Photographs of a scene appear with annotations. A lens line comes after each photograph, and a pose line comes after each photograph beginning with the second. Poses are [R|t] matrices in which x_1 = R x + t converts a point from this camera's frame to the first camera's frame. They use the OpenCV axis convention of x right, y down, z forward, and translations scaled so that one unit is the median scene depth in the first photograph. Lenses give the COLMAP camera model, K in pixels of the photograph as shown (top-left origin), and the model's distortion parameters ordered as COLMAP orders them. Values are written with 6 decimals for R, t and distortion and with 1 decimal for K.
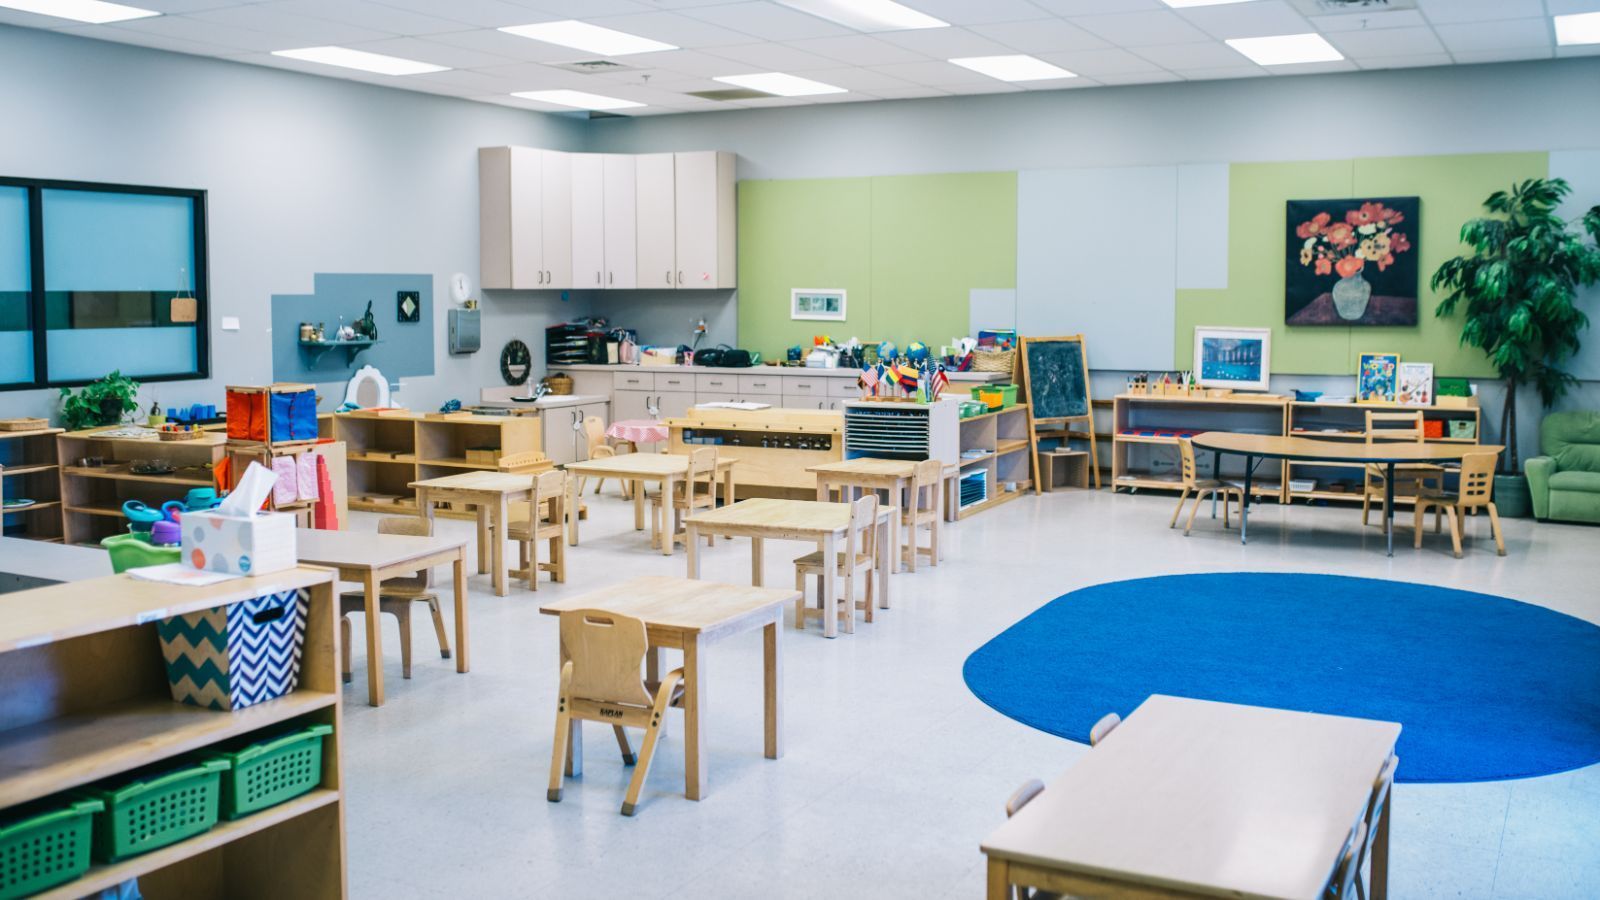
lens RADIAL K [[1637.0, 0, 802.0], [0, 1637.0, 457.0], [0, 0, 1]] dist [0.001000, 0.000000]
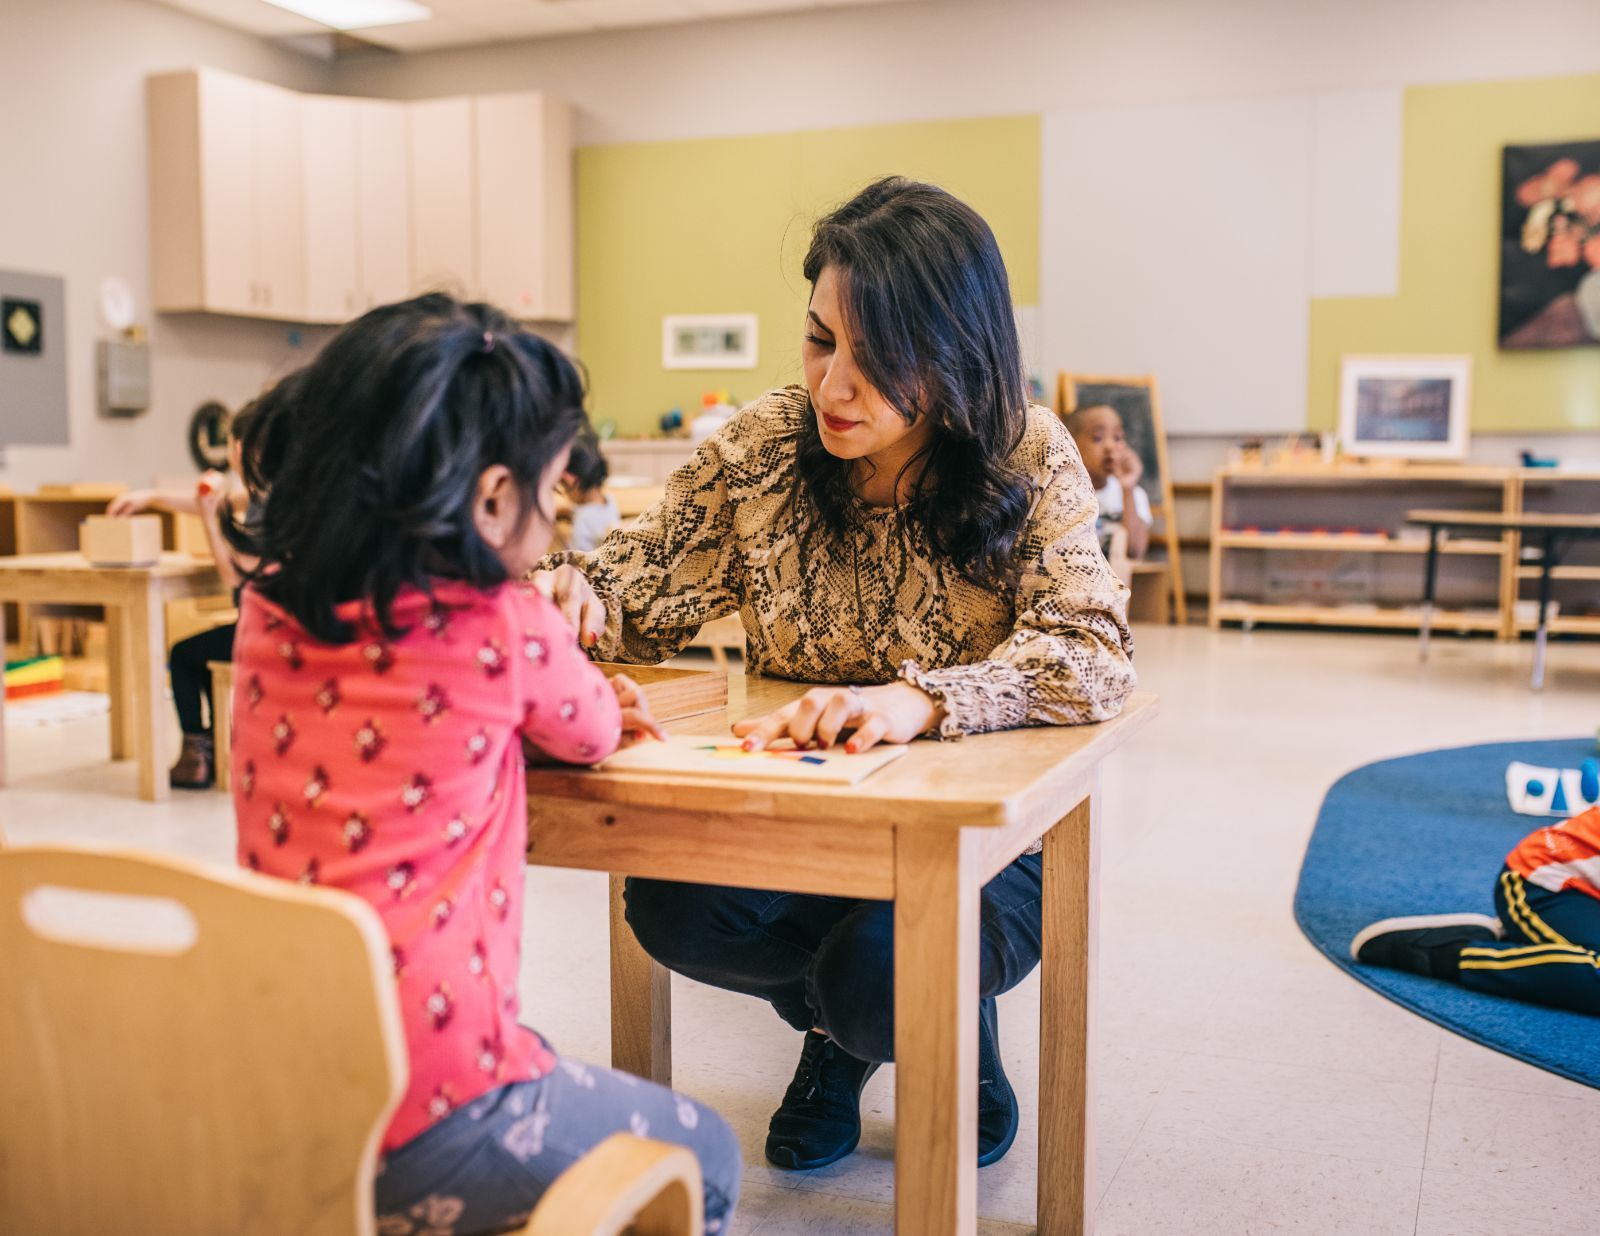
lens RADIAL K [[2011.2, 0, 795.3], [0, 2011.2, 609.2], [0, 0, 1]] dist [-0.000695, 0.000000]
pose [[0.994487, -0.011227, 0.104257, -0.043805], [0.013244, 0.999738, -0.018674, 0.025844], [-0.104020, 0.019952, 0.994375, 0.268802]]
